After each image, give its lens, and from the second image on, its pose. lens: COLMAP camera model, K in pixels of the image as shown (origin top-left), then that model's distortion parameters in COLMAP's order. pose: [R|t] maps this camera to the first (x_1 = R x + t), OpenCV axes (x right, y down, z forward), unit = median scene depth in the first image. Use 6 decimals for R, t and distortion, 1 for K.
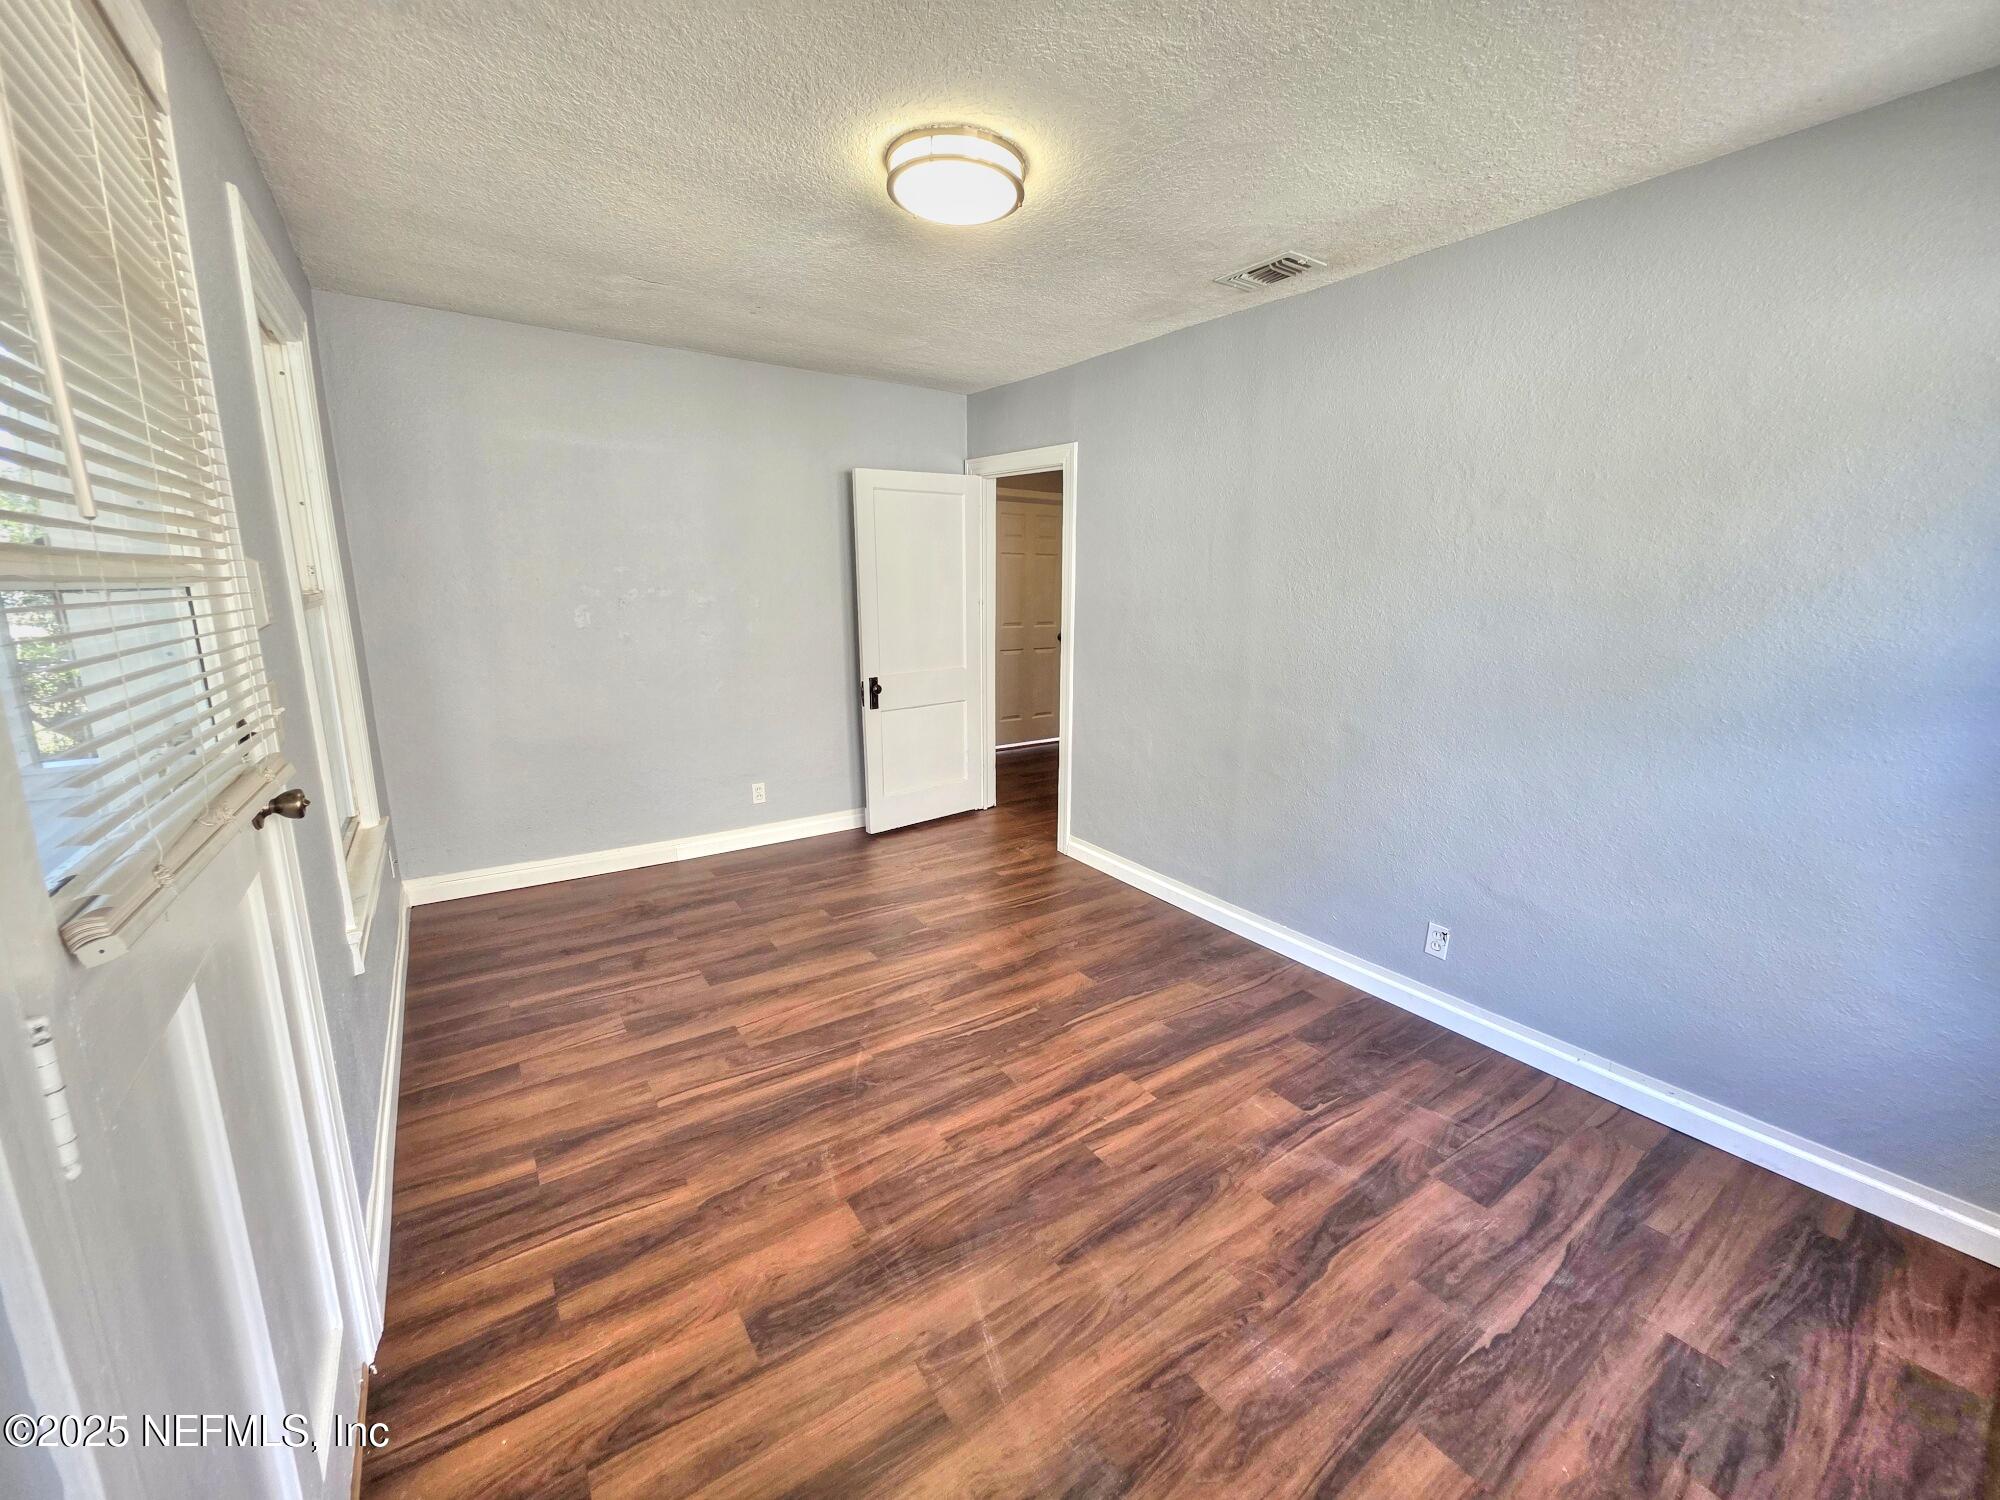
lens RADIAL K [[798.9, 0, 1000.9], [0, 798.9, 735.8], [0, 0, 1]] dist [0.011102, -0.003546]
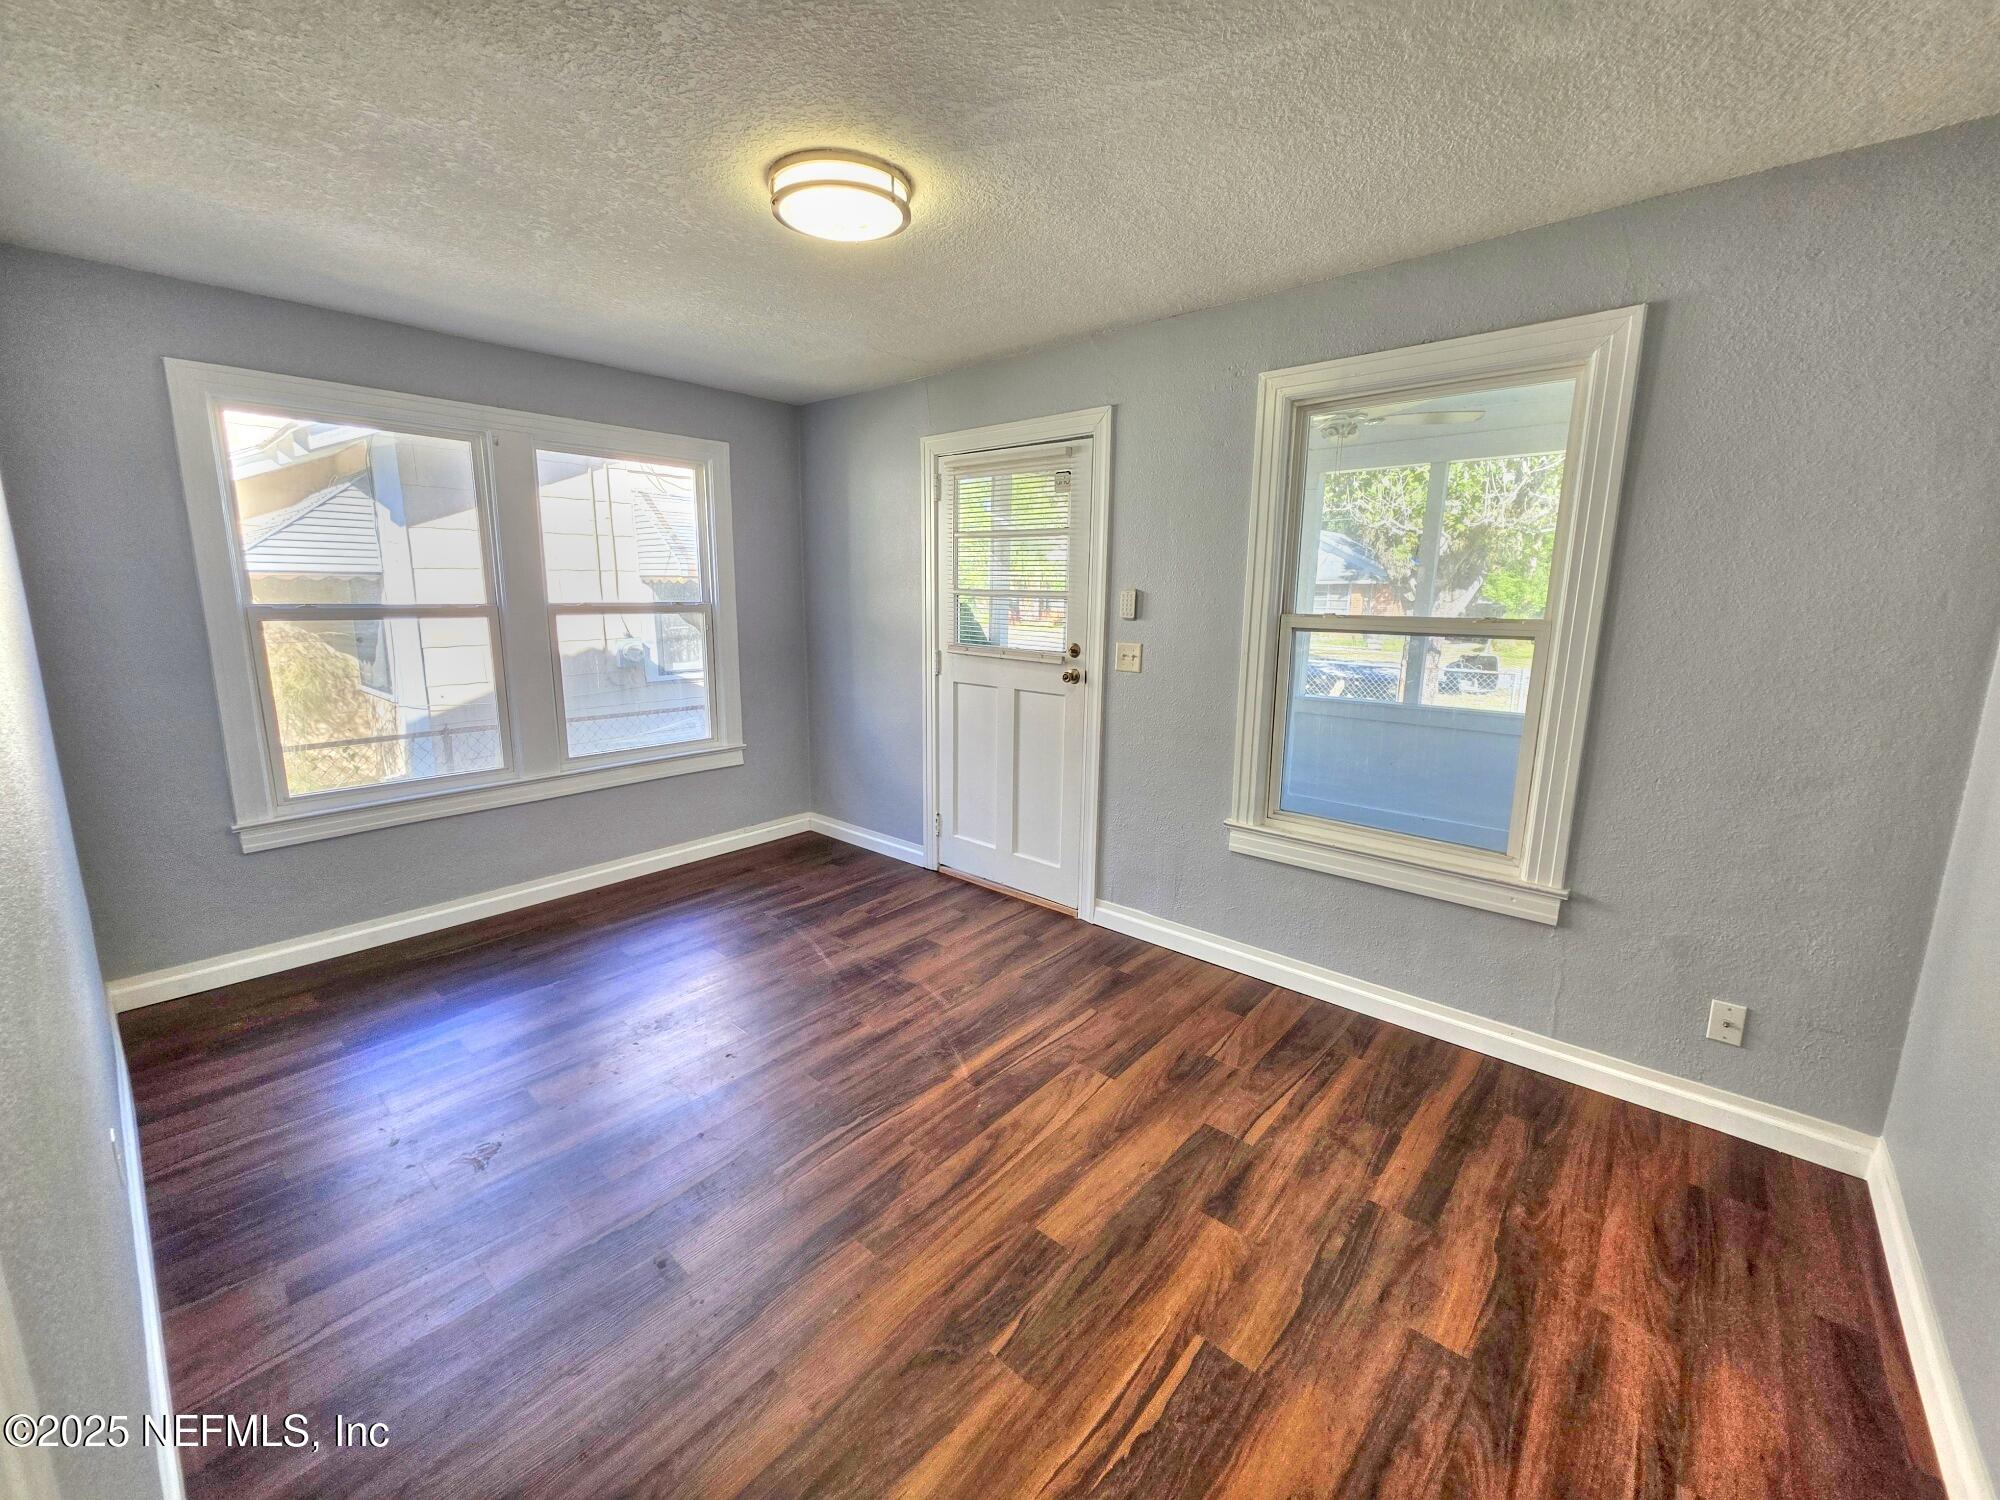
lens RADIAL K [[798.9, 0, 1000.9], [0, 798.9, 735.8], [0, 0, 1]] dist [0.011102, -0.003546]
pose [[-0.971059, 0.024326, -0.237596, 0.008212], [-0.064571, 0.931015, 0.359224, -0.357267], [0.229944, 0.364169, -0.902500, 1.757984]]
